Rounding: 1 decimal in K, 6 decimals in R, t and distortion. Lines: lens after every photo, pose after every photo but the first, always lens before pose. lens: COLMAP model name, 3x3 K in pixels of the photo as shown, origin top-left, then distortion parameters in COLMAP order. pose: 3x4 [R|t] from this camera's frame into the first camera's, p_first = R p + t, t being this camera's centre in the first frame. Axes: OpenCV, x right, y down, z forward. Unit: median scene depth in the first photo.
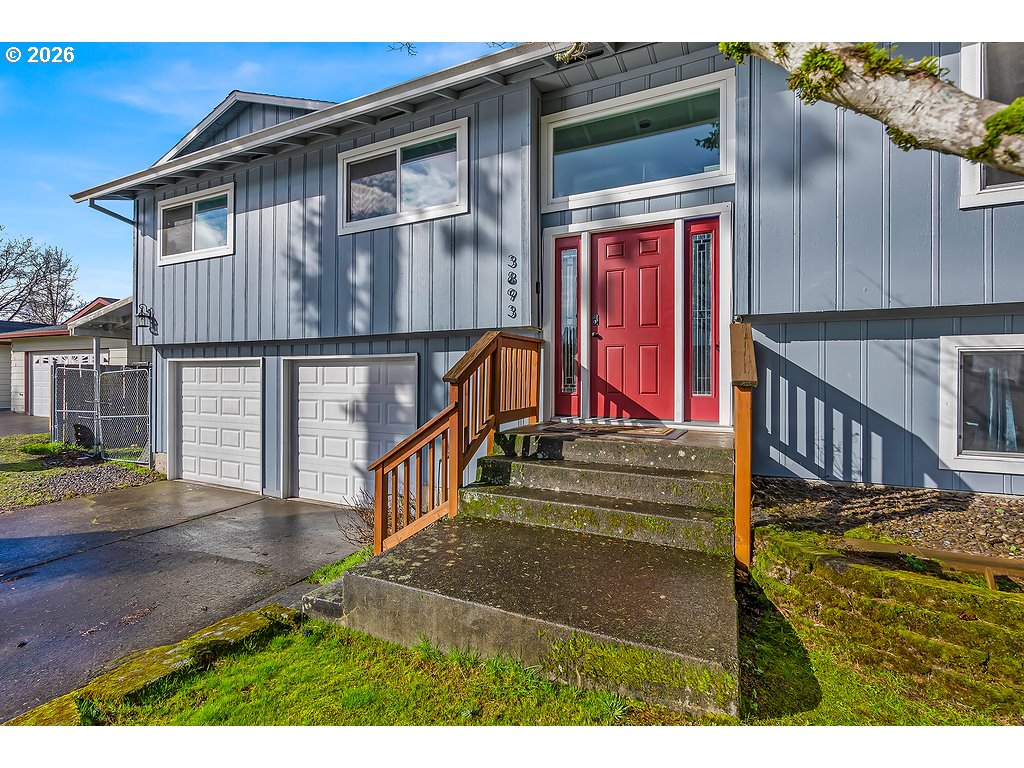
lens RADIAL K [[469.2, 0, 508.6], [0, 469.2, 377.8], [0, 0, 1]] dist [0.002512, 0.000701]
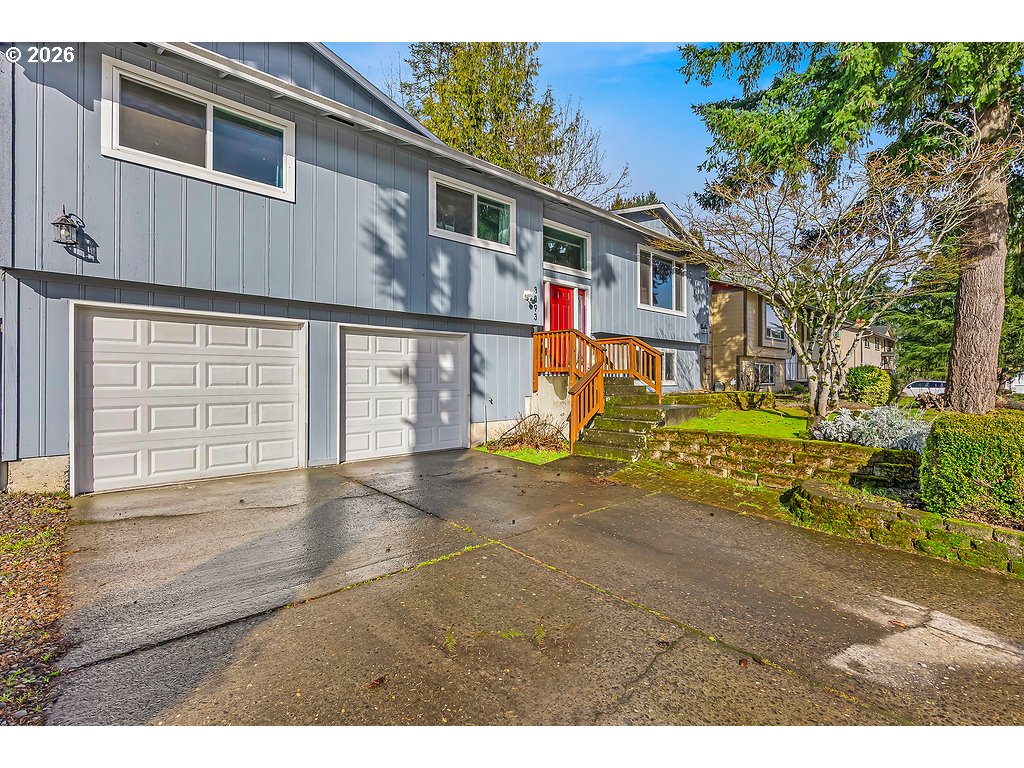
lens RADIAL K [[469.2, 0, 515.3], [0, 469.2, 379.6], [0, 0, 1]] dist [0.002512, 0.000701]
pose [[0.357393, -0.006950, 0.933928, -1.373050], [0.004090, 0.999974, 0.005876, 0.078204], [-0.933945, 0.001719, 0.357412, 0.307317]]
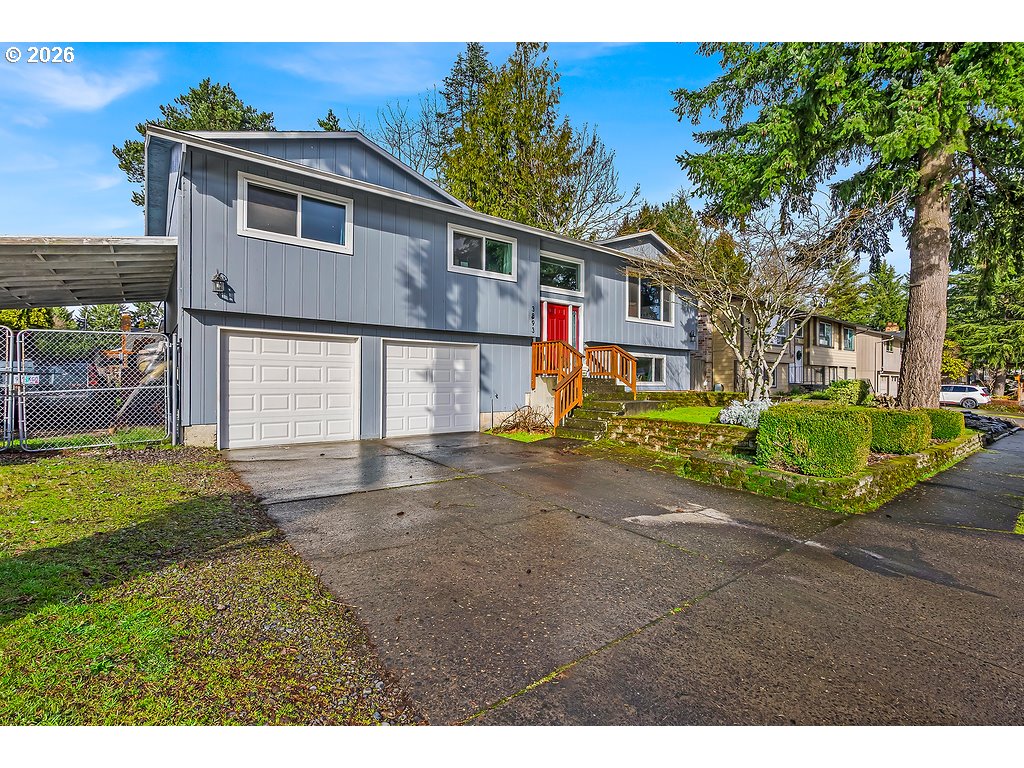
lens RADIAL K [[469.2, 0, 513.8], [0, 469.2, 382.1], [0, 0, 1]] dist [0.002512, 0.000701]
pose [[0.431050, -0.004038, 0.902319, -1.684549], [-0.002119, 0.999983, 0.005487, 0.086467], [-0.902325, -0.004277, 0.431034, 0.040674]]
